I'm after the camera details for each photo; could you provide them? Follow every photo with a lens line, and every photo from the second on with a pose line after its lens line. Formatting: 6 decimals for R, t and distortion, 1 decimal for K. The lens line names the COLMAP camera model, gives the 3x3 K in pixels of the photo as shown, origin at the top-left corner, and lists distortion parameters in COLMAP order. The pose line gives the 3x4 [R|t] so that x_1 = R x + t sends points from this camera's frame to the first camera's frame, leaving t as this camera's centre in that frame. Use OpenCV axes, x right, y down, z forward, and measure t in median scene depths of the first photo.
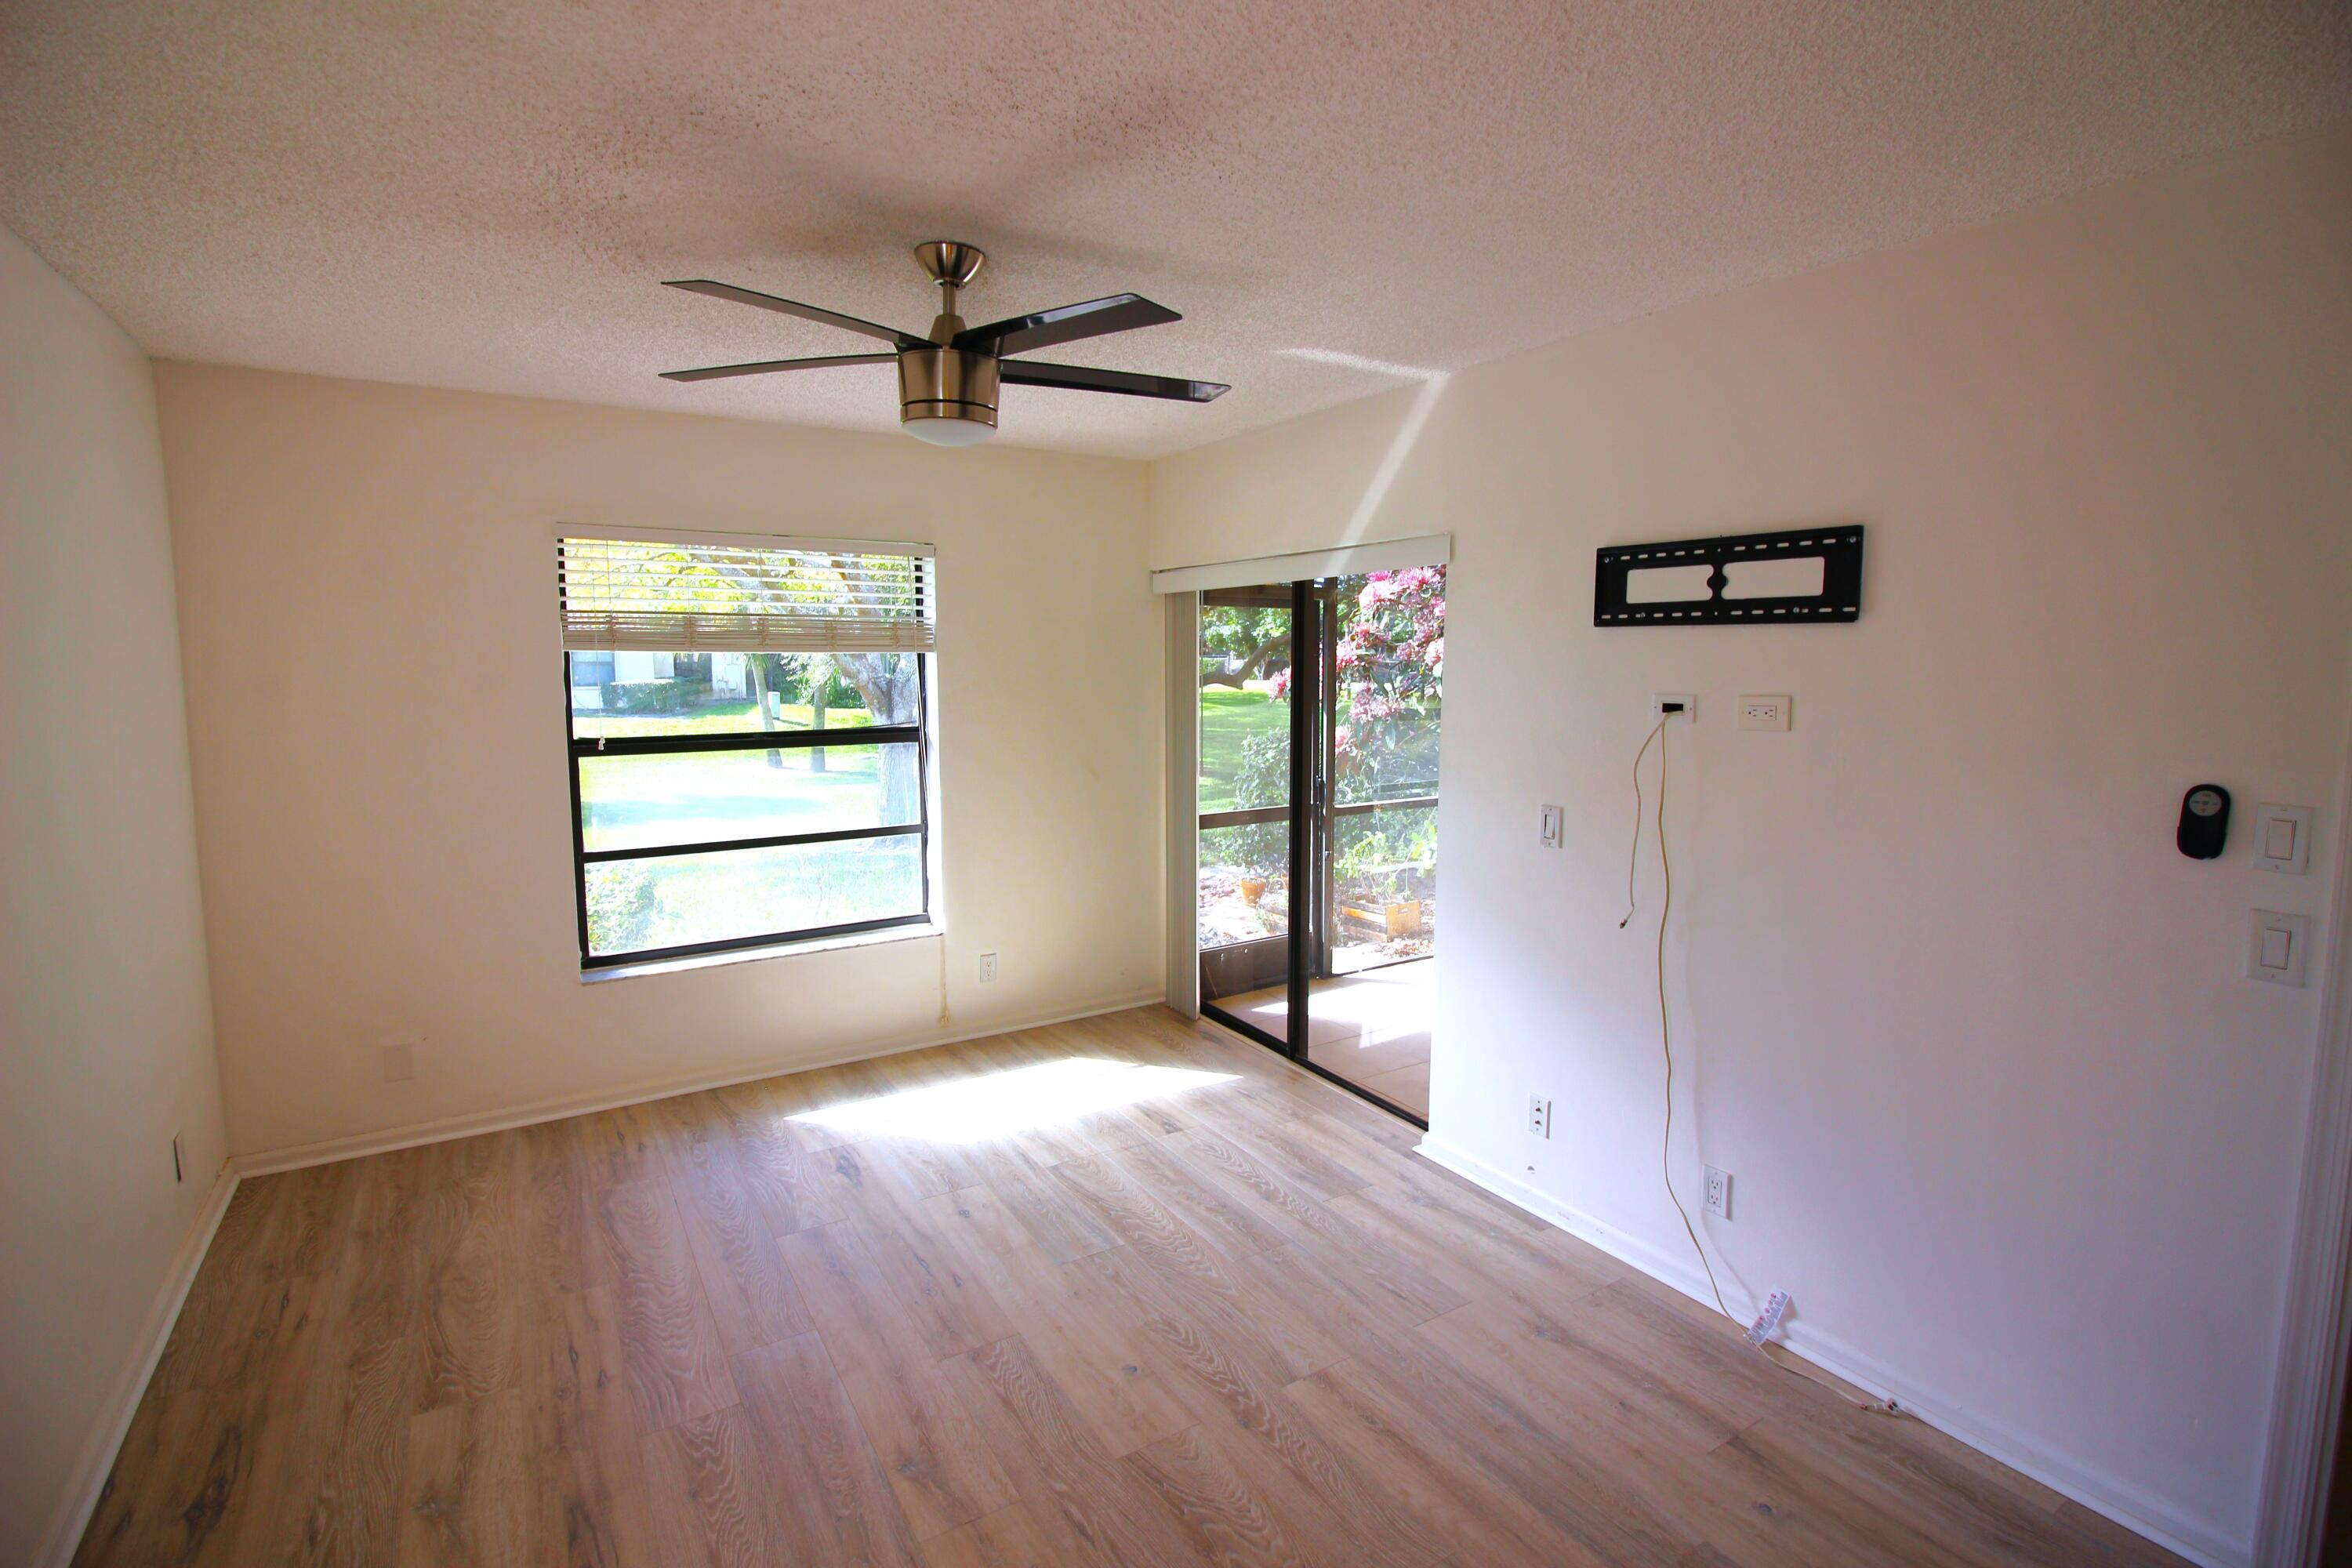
lens RADIAL K [[1097.1, 0, 1158.8], [0, 1097.1, 770.5], [0, 0, 1]] dist [-0.007944, -0.009991]
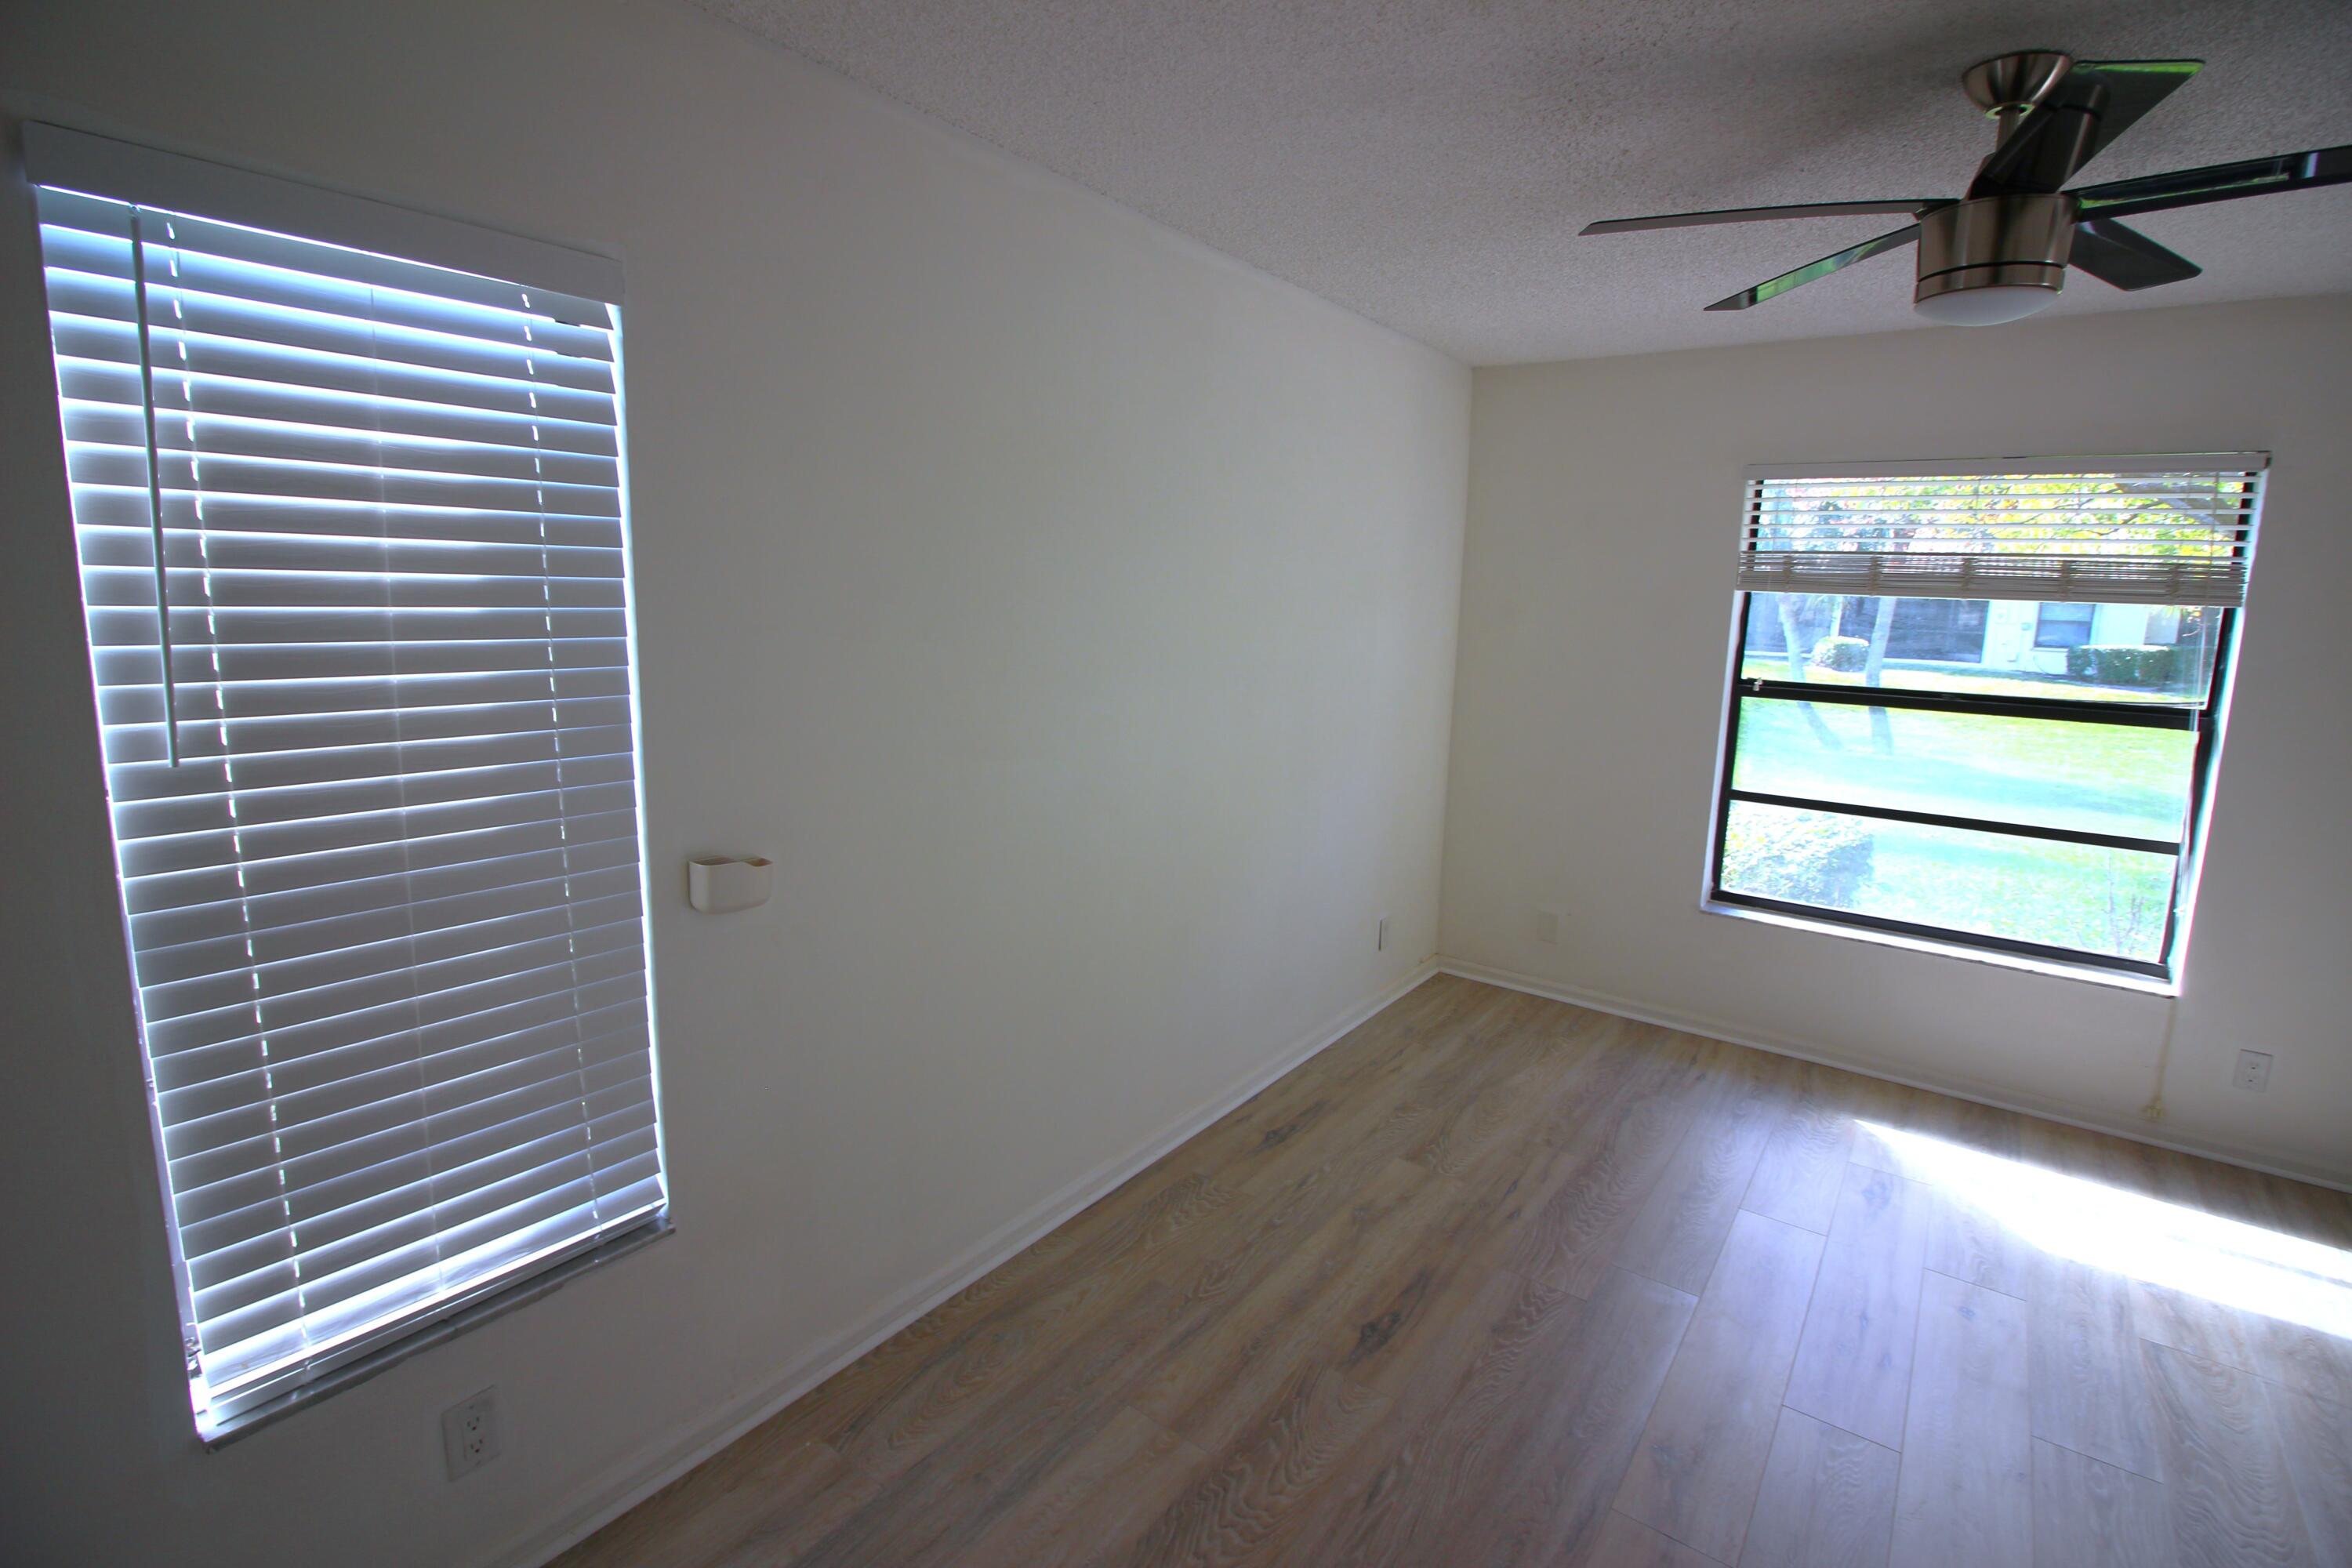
lens RADIAL K [[1097.1, 0, 1164.2], [0, 1097.1, 778.1], [0, 0, 1]] dist [-0.007944, -0.009991]
pose [[0.354204, 0.171868, -0.919239, 0.253693], [-0.126727, 0.982721, 0.134906, -0.006774], [0.926542, 0.068708, 0.369864, 0.137063]]
